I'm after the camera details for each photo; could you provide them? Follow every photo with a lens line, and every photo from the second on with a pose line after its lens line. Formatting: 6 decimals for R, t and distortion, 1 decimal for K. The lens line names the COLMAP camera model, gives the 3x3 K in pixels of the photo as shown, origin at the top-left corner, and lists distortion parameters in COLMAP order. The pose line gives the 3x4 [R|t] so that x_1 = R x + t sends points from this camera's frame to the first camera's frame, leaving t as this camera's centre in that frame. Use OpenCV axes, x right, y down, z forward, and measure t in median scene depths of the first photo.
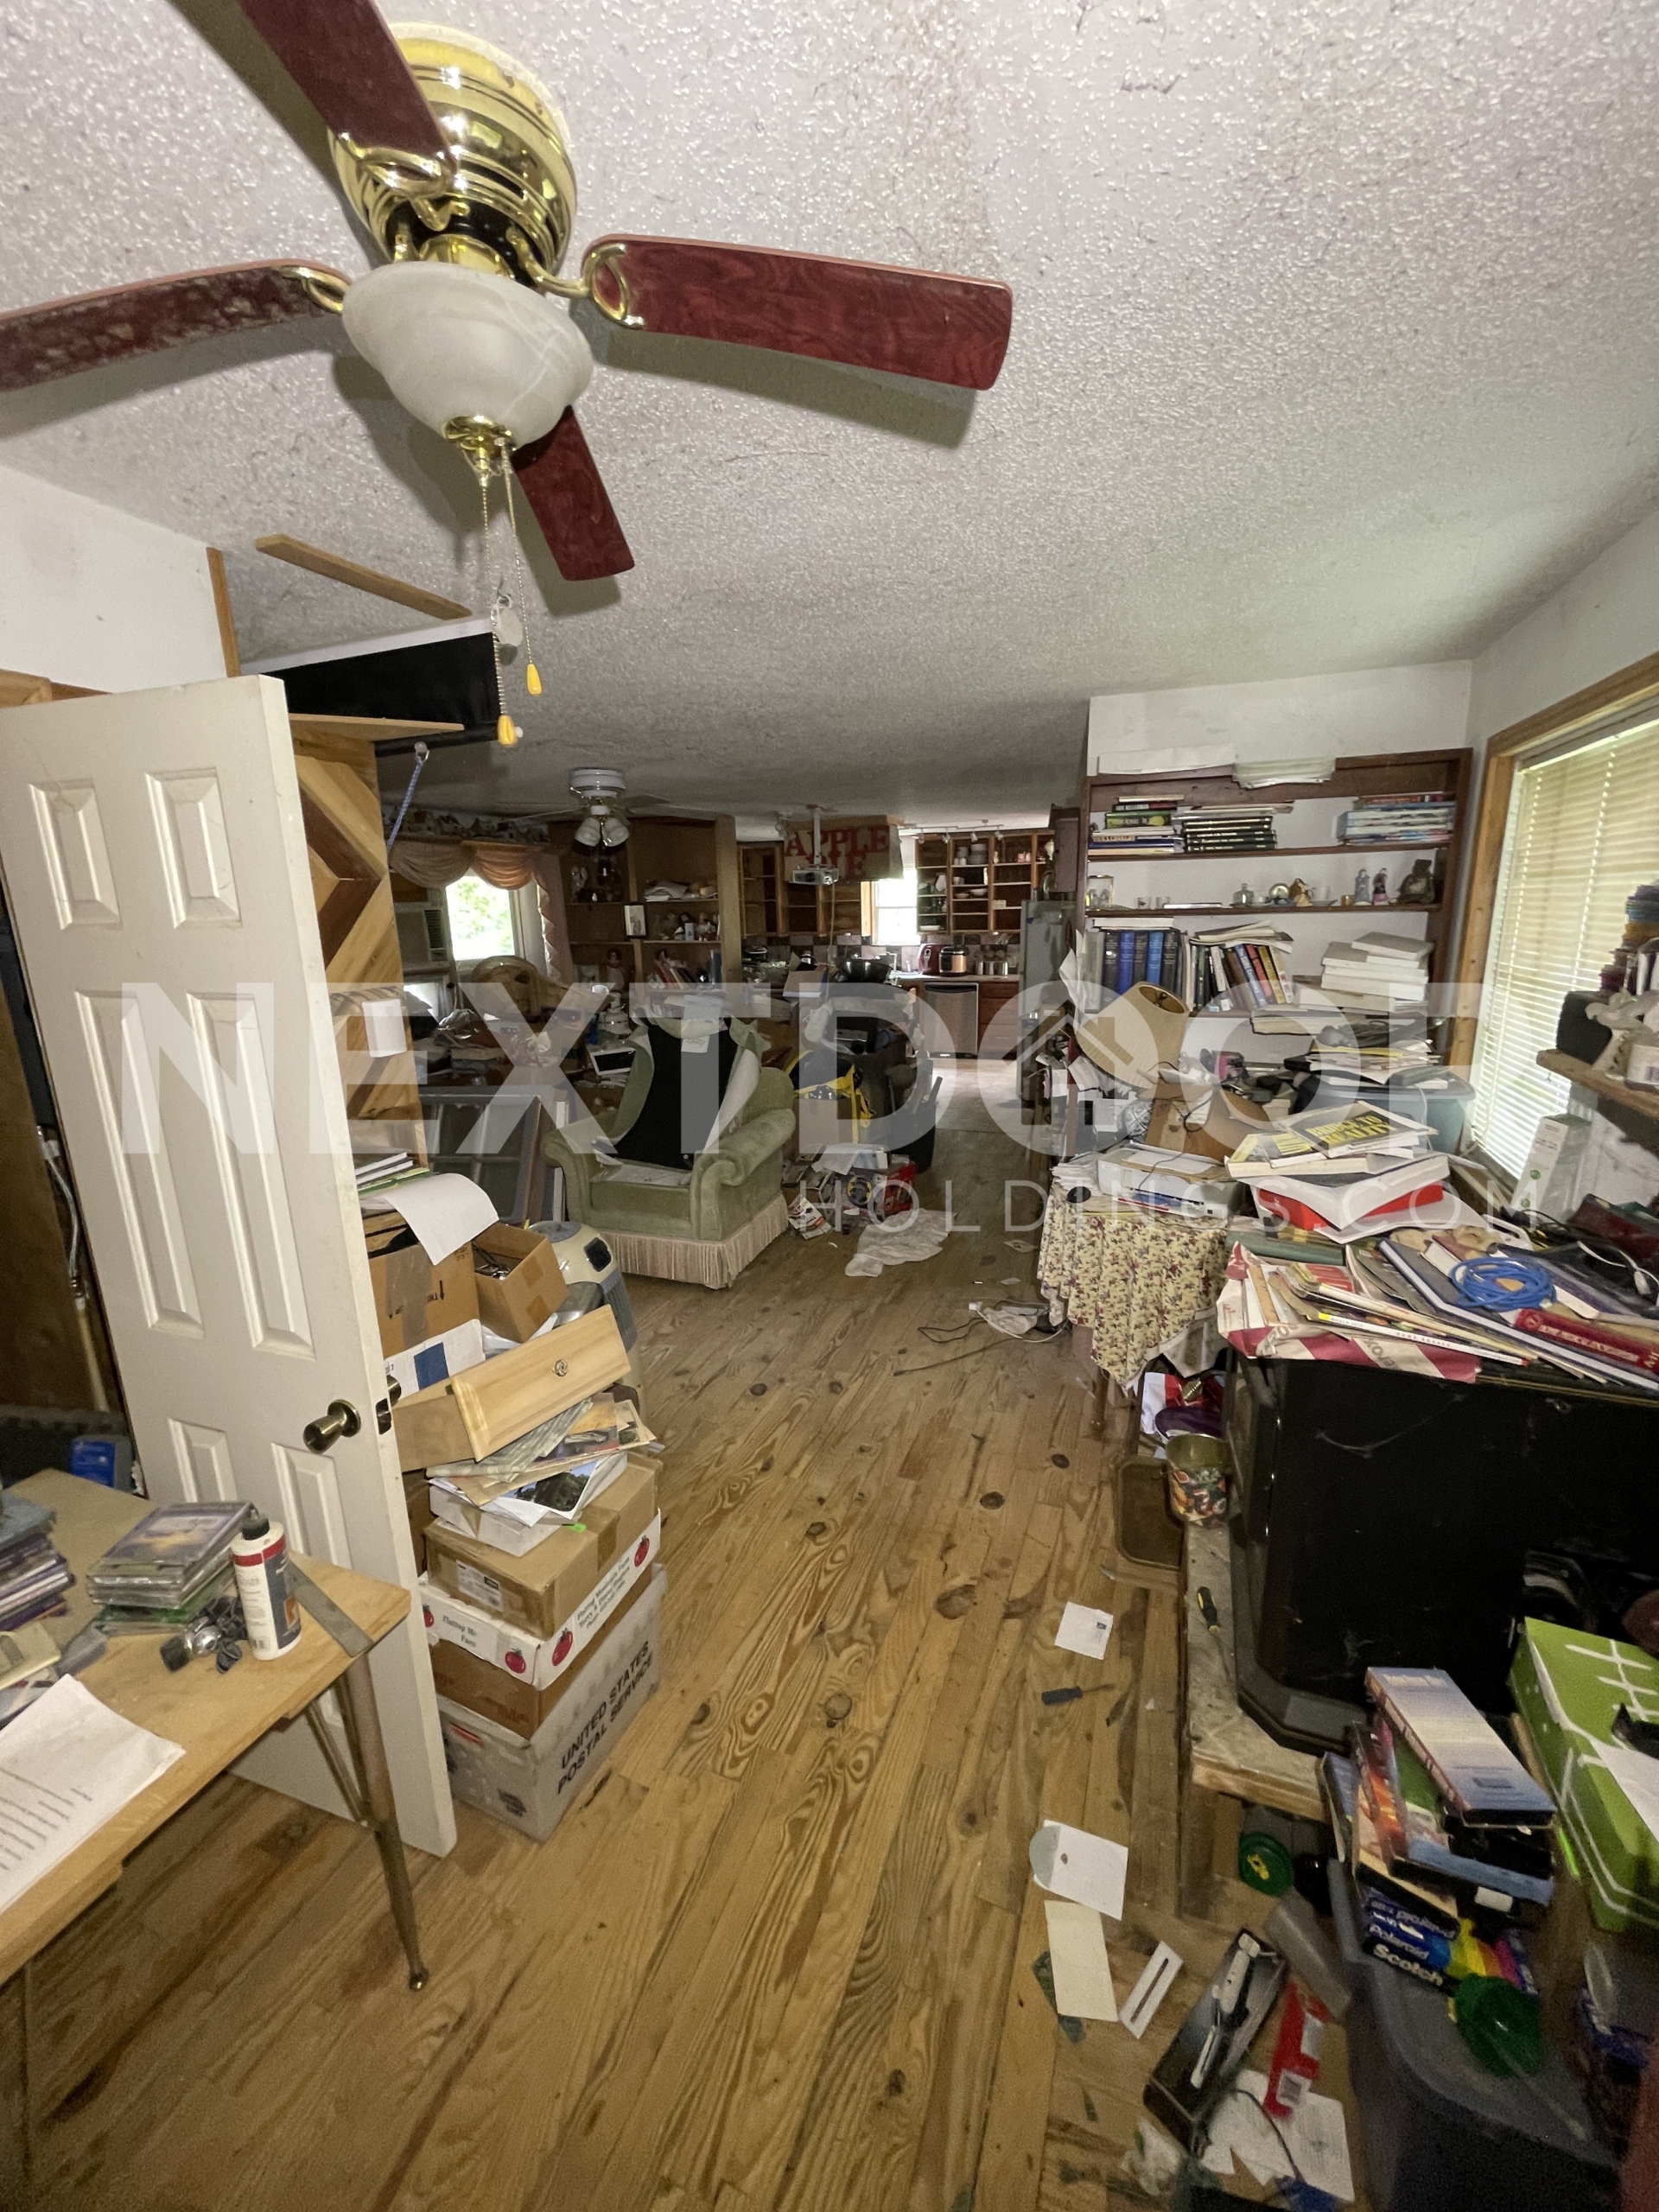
lens RADIAL K [[860.9, 0, 822.9], [0, 860.9, 1101.1], [0, 0, 1]] dist [-0.007446, 0.000348]
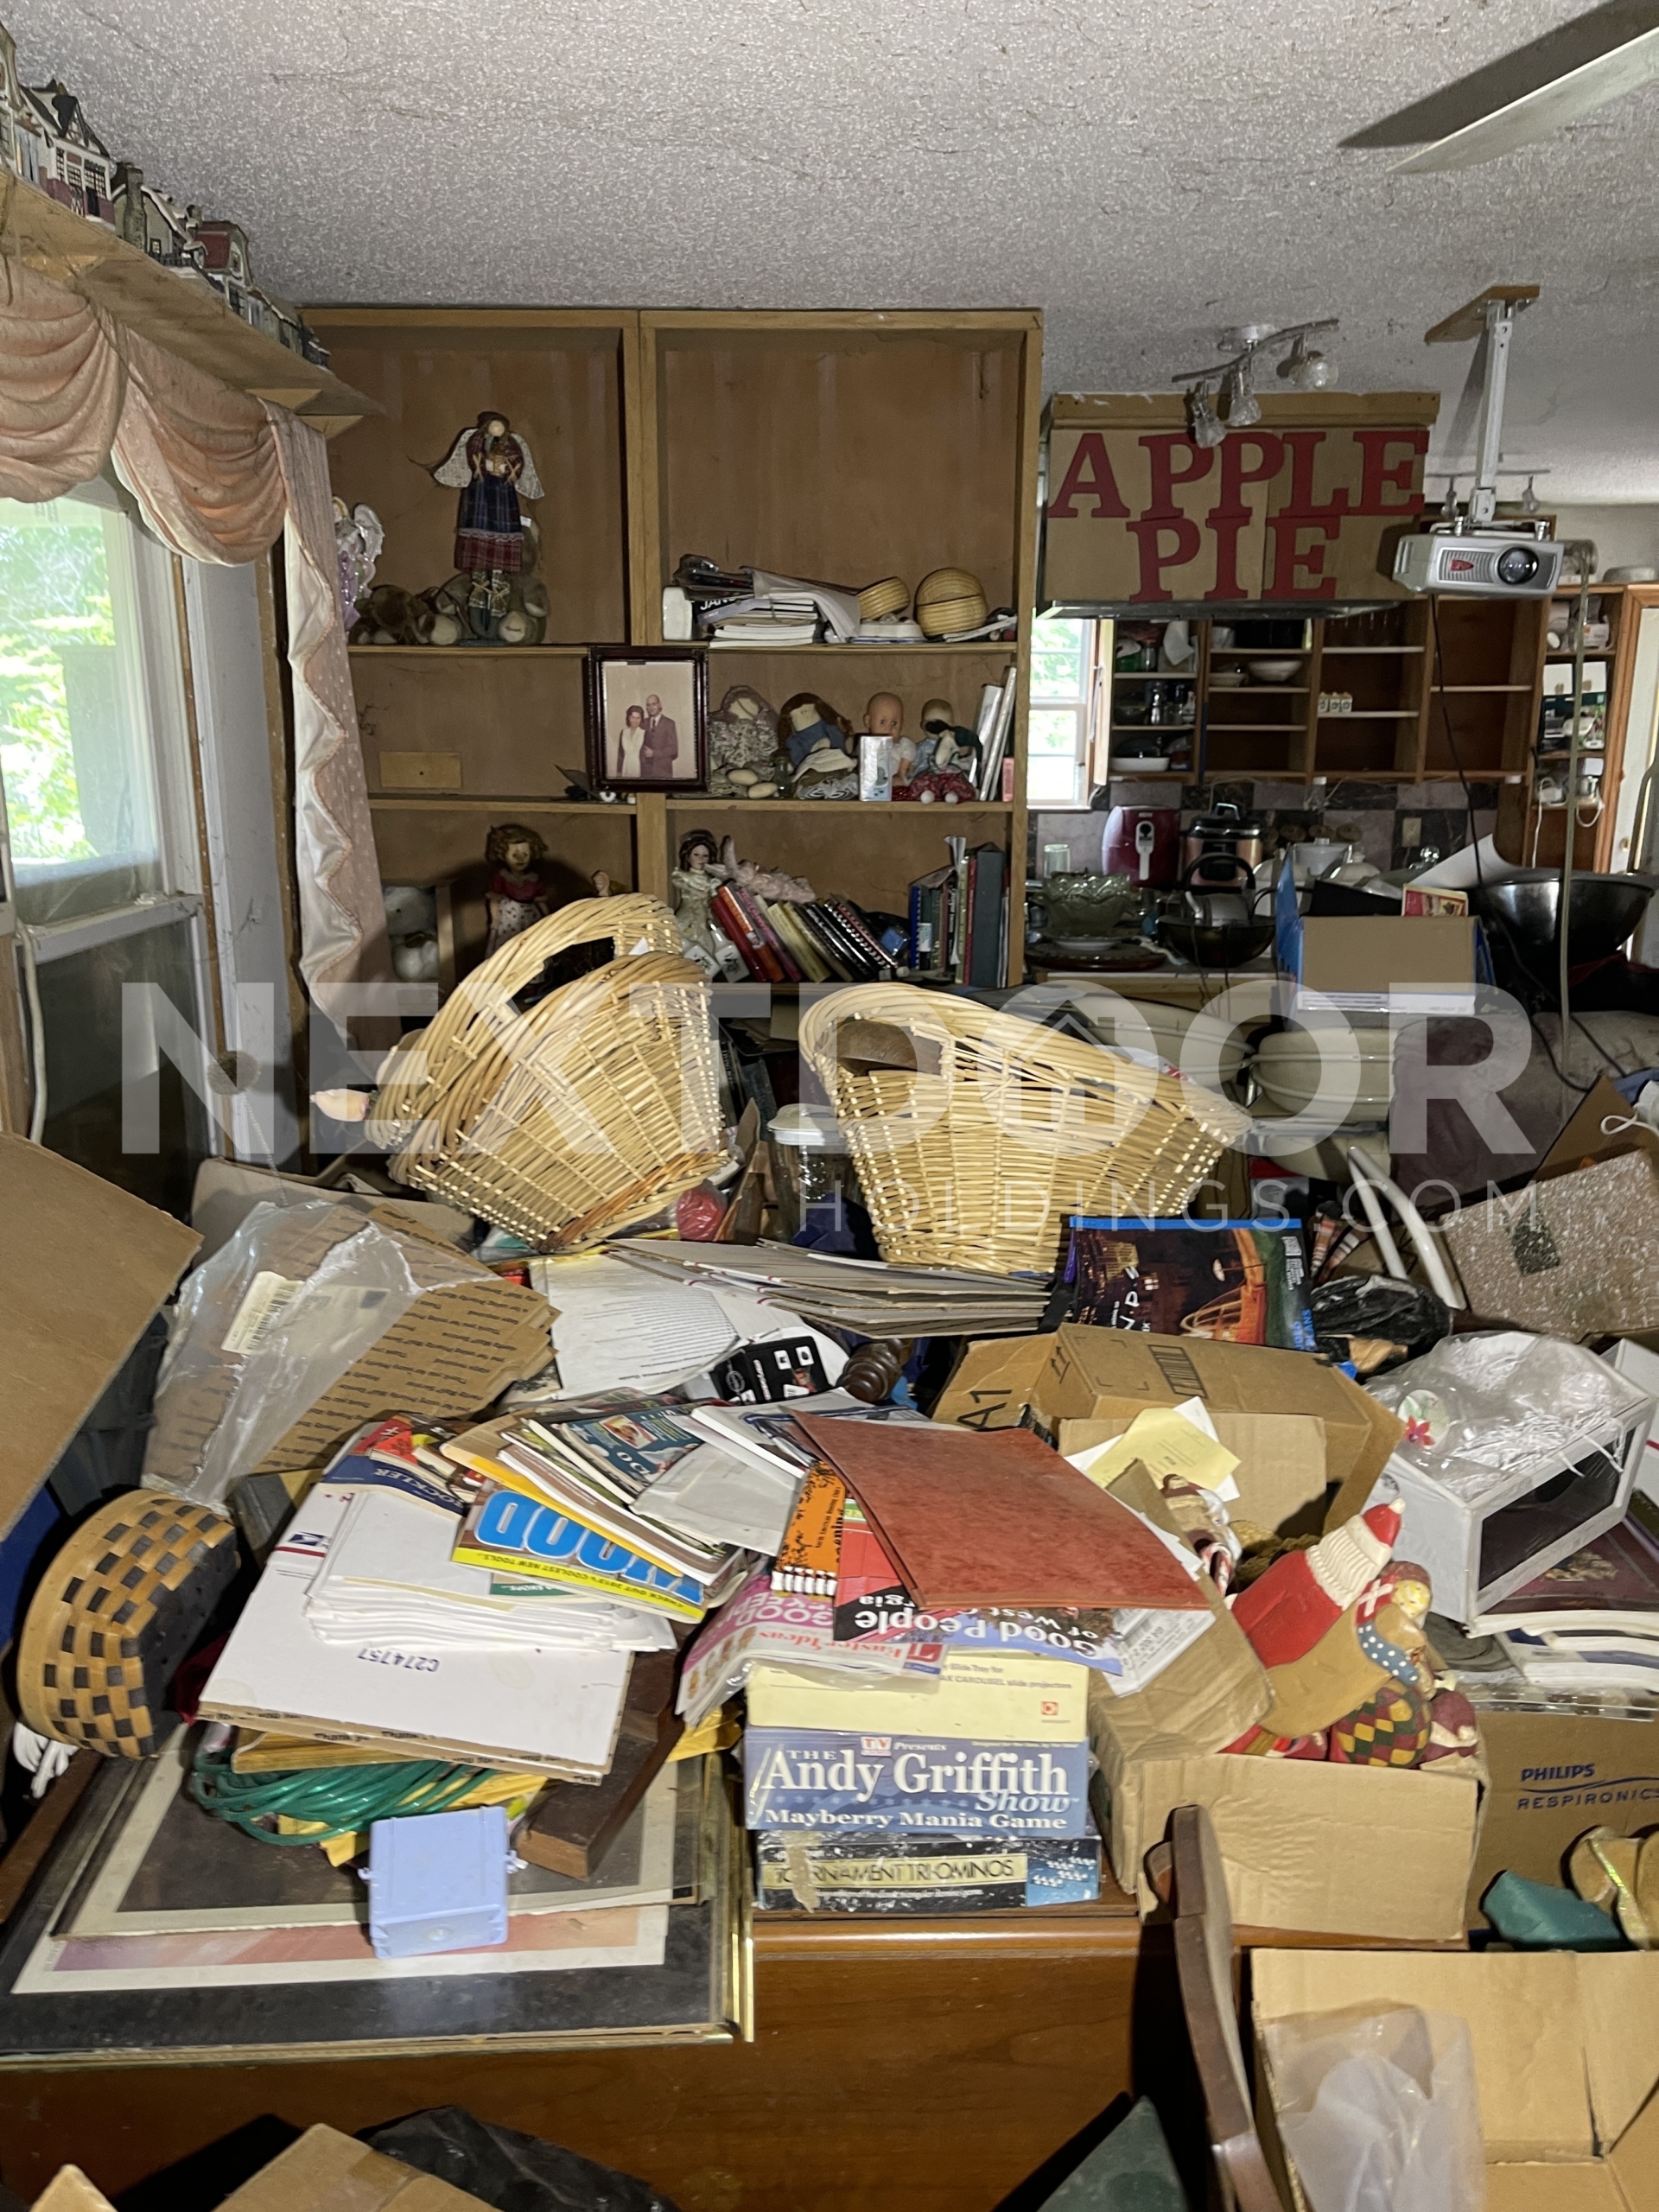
lens RADIAL K [[1650.3, 0, 829.5], [0, 1650.3, 1106.0], [0, 0, 1]] dist [0.014587, 0.001302]
pose [[0.943917, -0.052236, 0.326026, -0.275326], [0.049896, 0.998633, 0.015544, -0.082858], [-0.326392, 0.001596, 0.945233, 0.427110]]
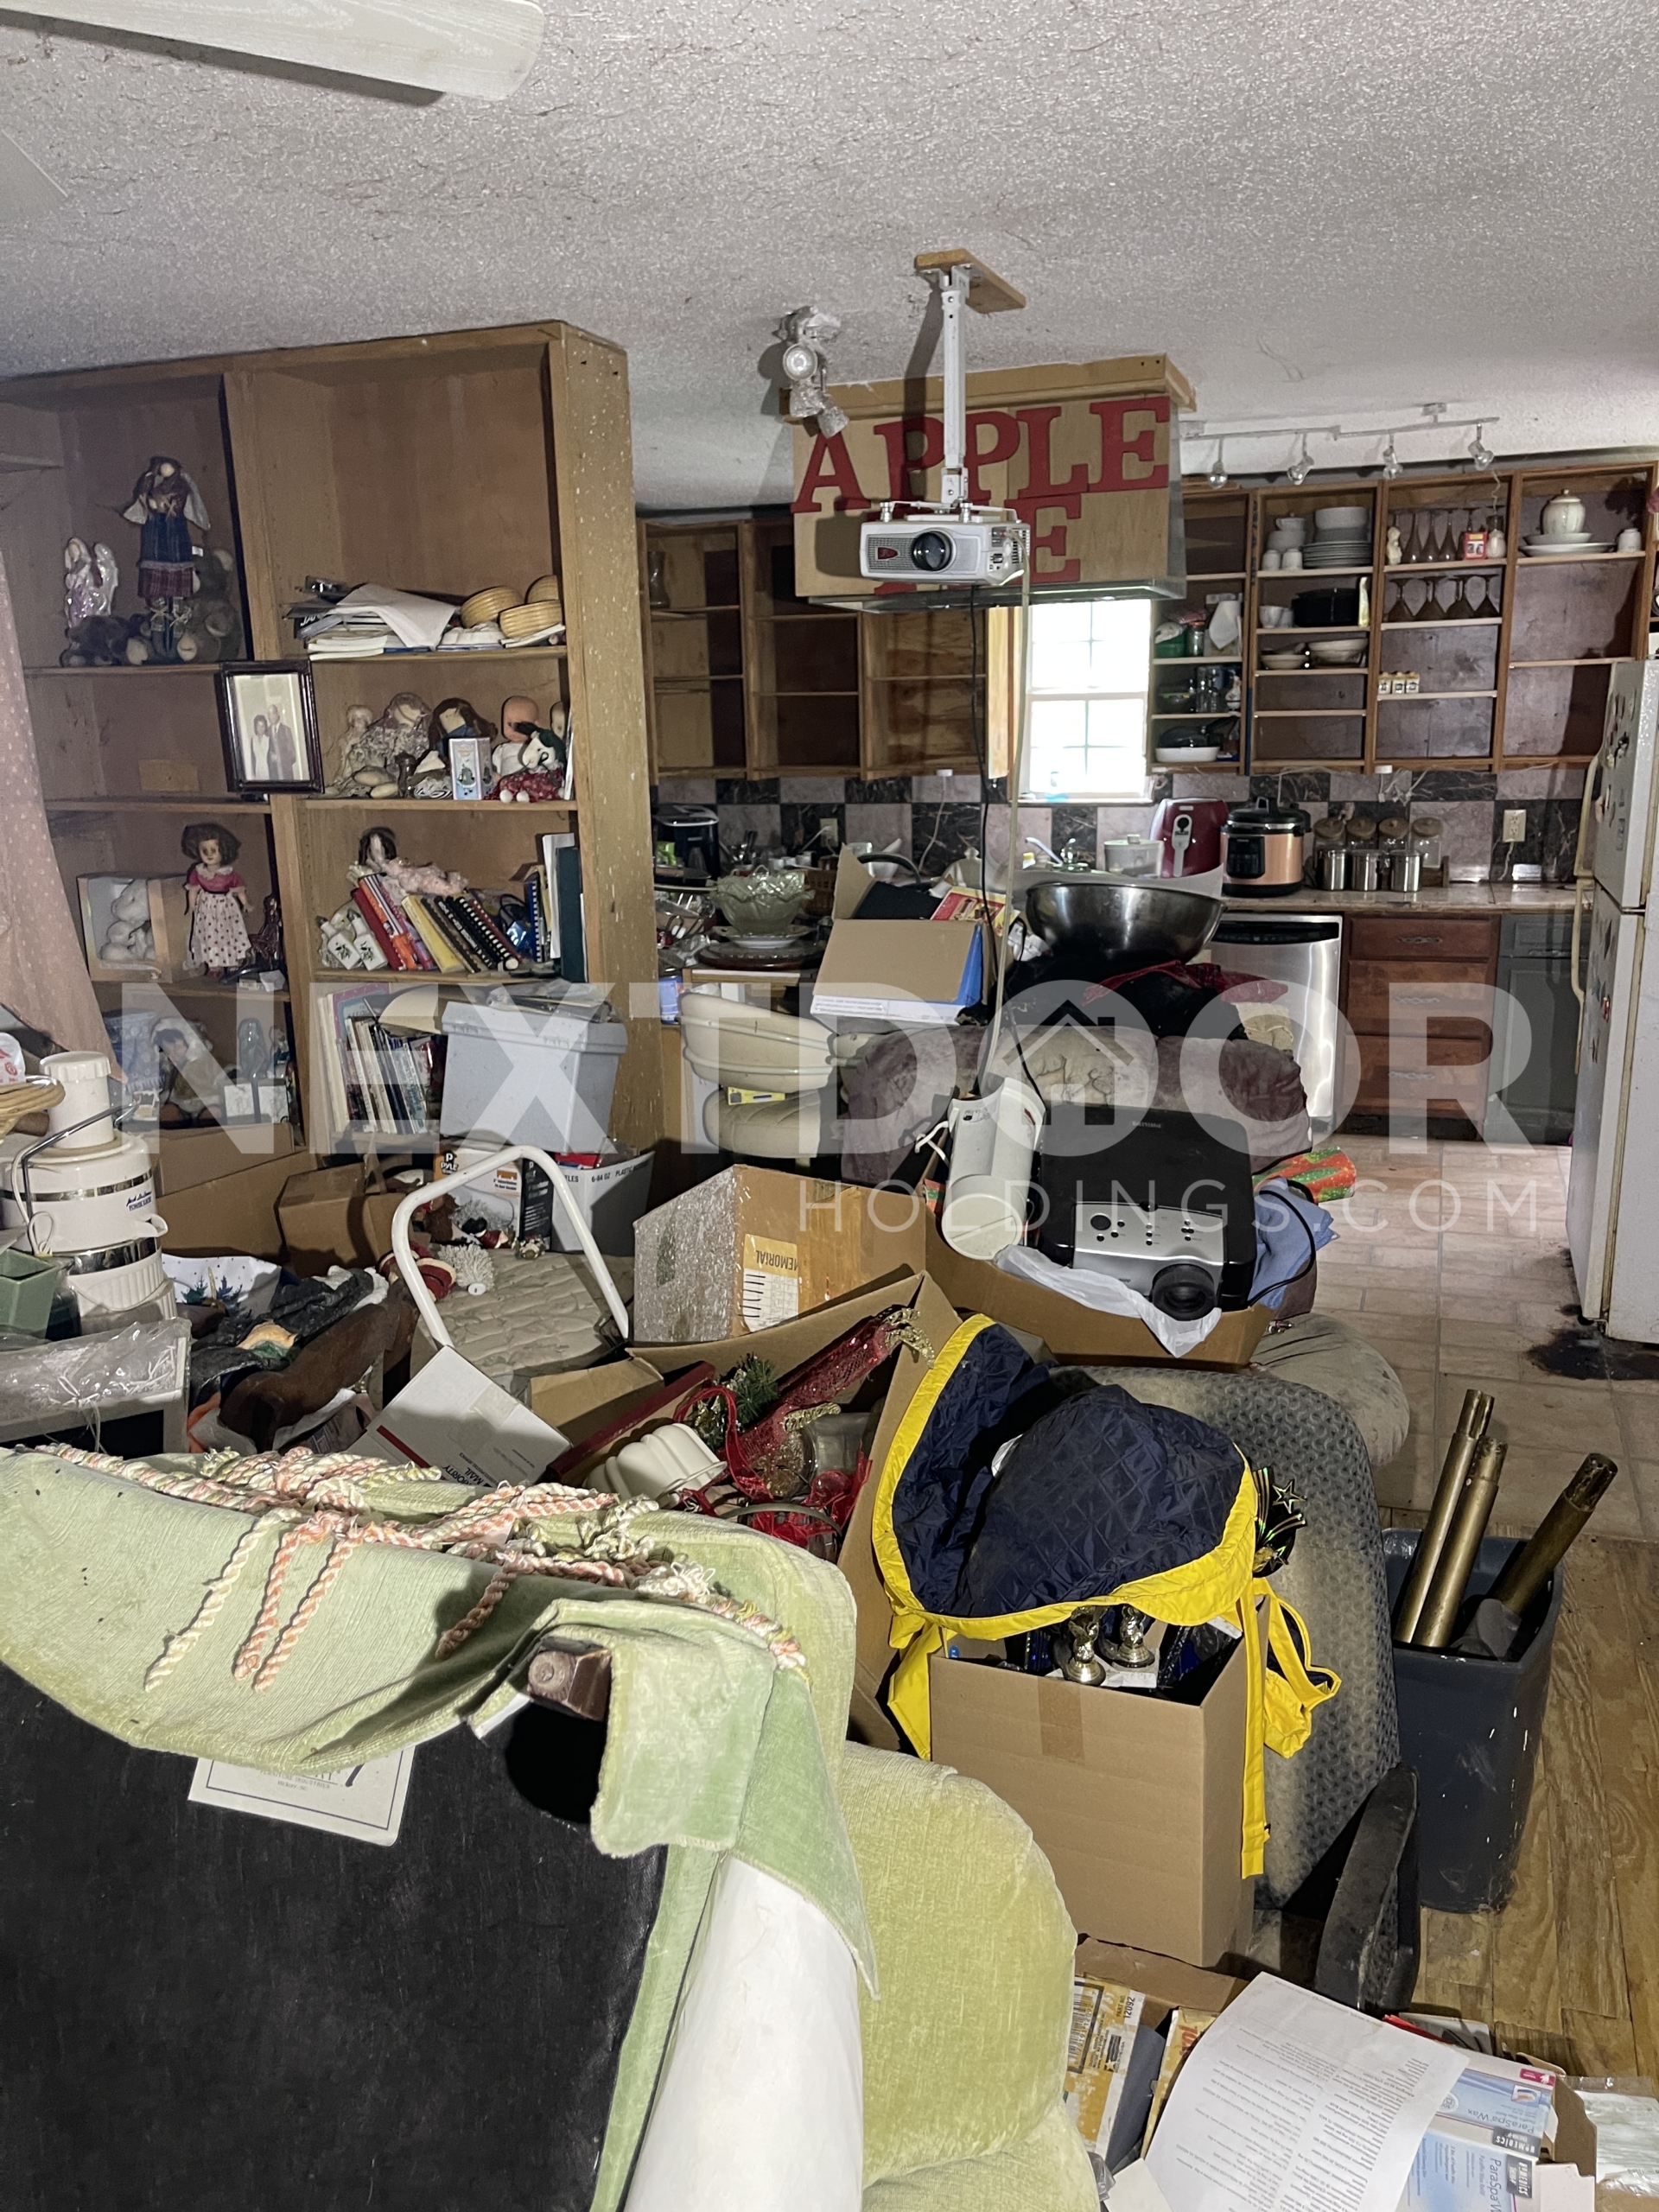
lens RADIAL K [[1650.3, 0, 829.5], [0, 1650.3, 1106.0], [0, 0, 1]] dist [0.014587, 0.001302]
pose [[0.999829, -0.003832, 0.018105, -0.038956], [0.003613, 0.999920, 0.012114, -0.076609], [-0.018150, -0.012047, 0.999763, 0.376342]]
